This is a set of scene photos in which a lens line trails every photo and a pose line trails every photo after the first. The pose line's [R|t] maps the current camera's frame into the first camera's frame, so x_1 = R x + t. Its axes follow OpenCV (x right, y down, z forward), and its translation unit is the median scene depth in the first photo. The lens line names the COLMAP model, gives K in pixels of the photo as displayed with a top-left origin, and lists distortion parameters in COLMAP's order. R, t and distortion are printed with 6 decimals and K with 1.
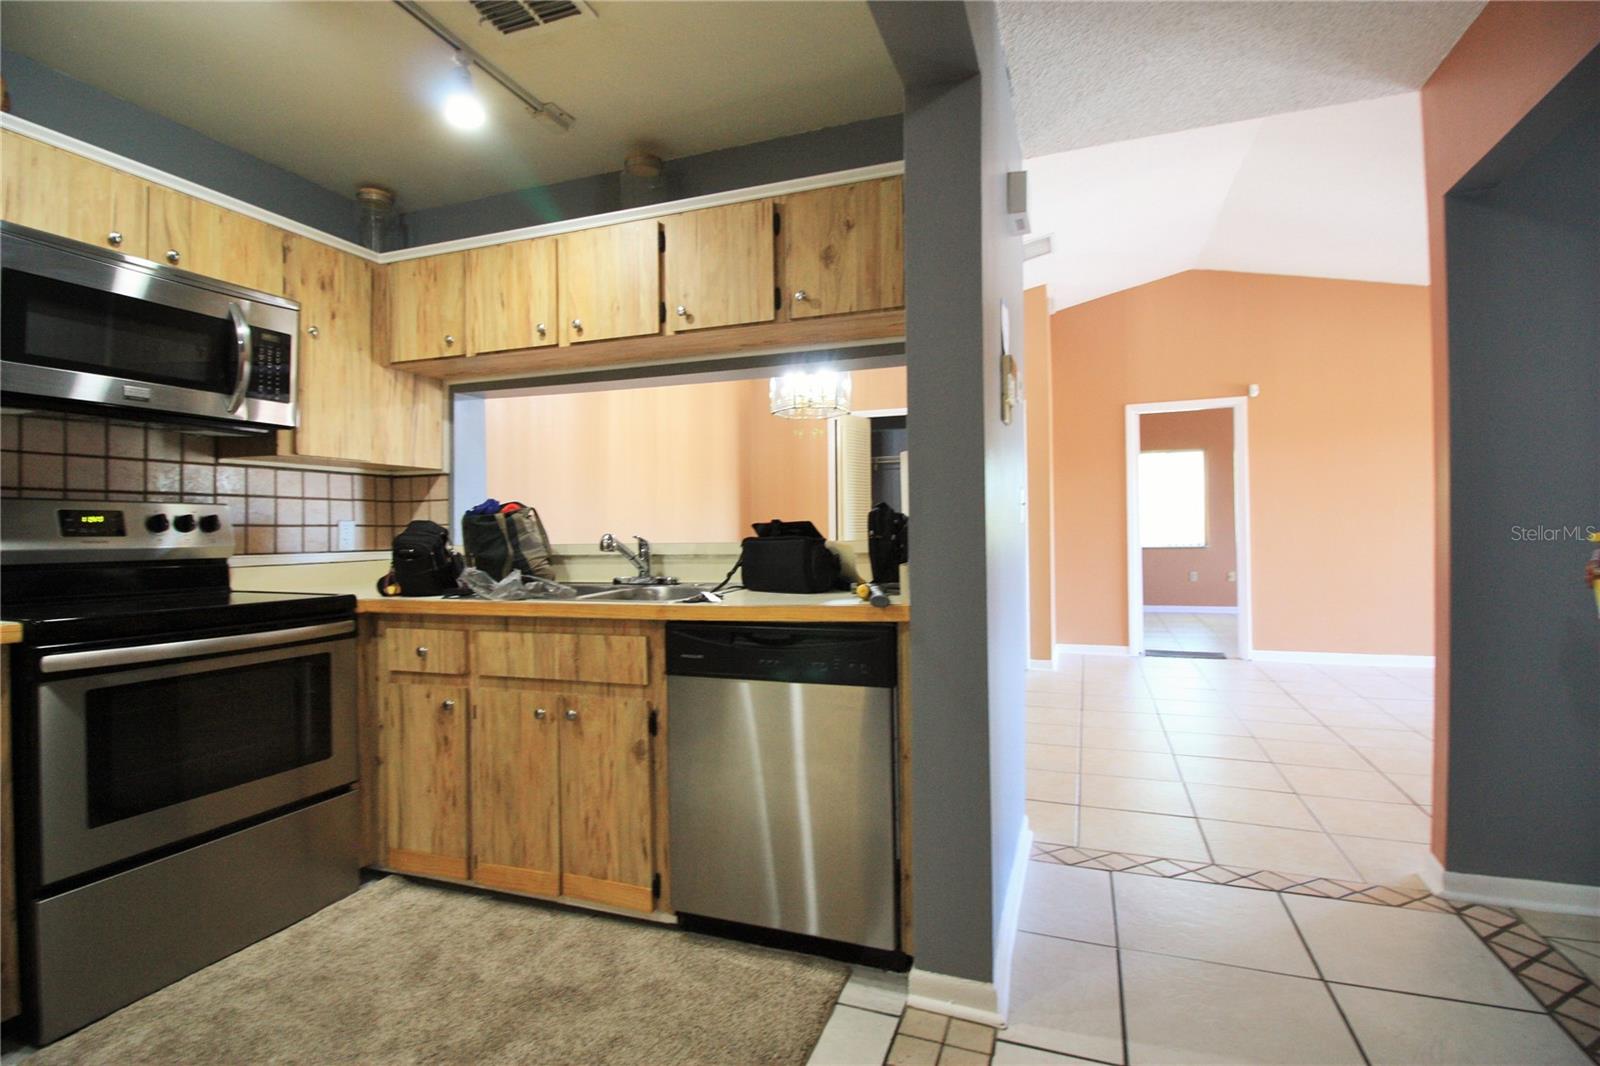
lens RADIAL K [[753.4, 0, 814.1], [0, 753.4, 529.0], [0, 0, 1]] dist [-0.002549, -0.011390]
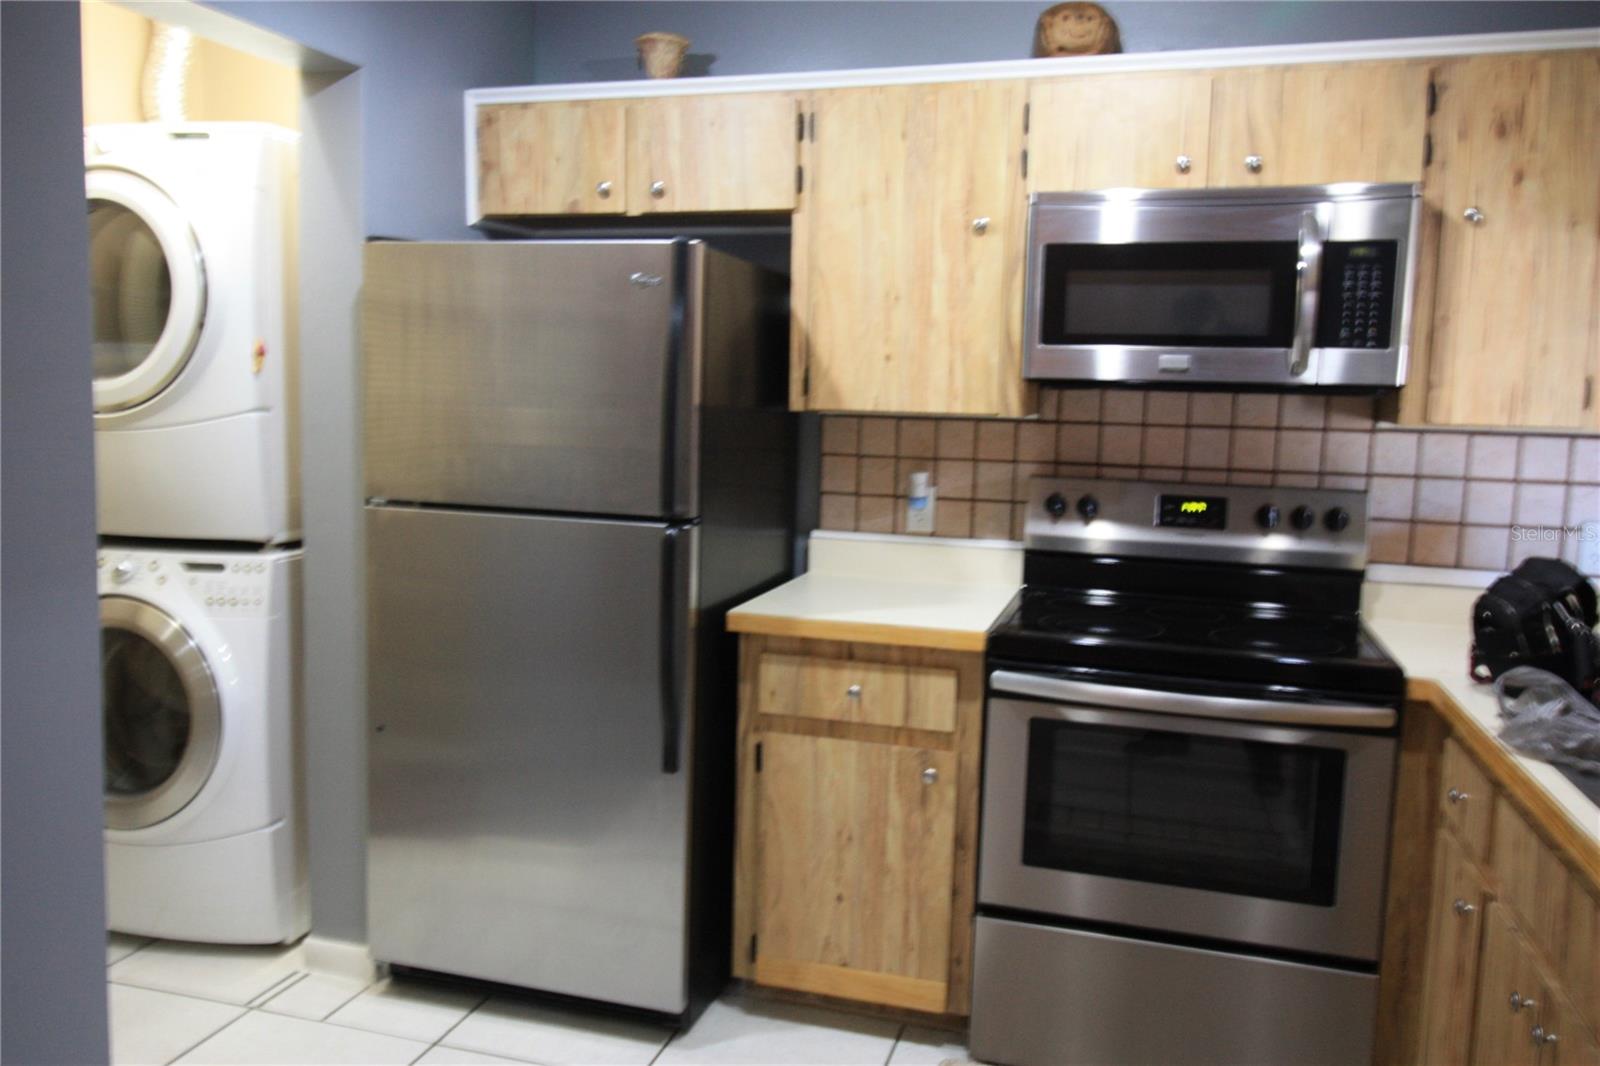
lens RADIAL K [[1264.6, 0, 807.8], [0, 1264.6, 521.3], [0, 0, 1]] dist [0.004575, 0.021060]
pose [[0.048541, 0.120113, -0.991573, 0.349694], [-0.022415, 0.992624, 0.119143, -0.135734], [0.998570, 0.016443, 0.050876, 0.443156]]
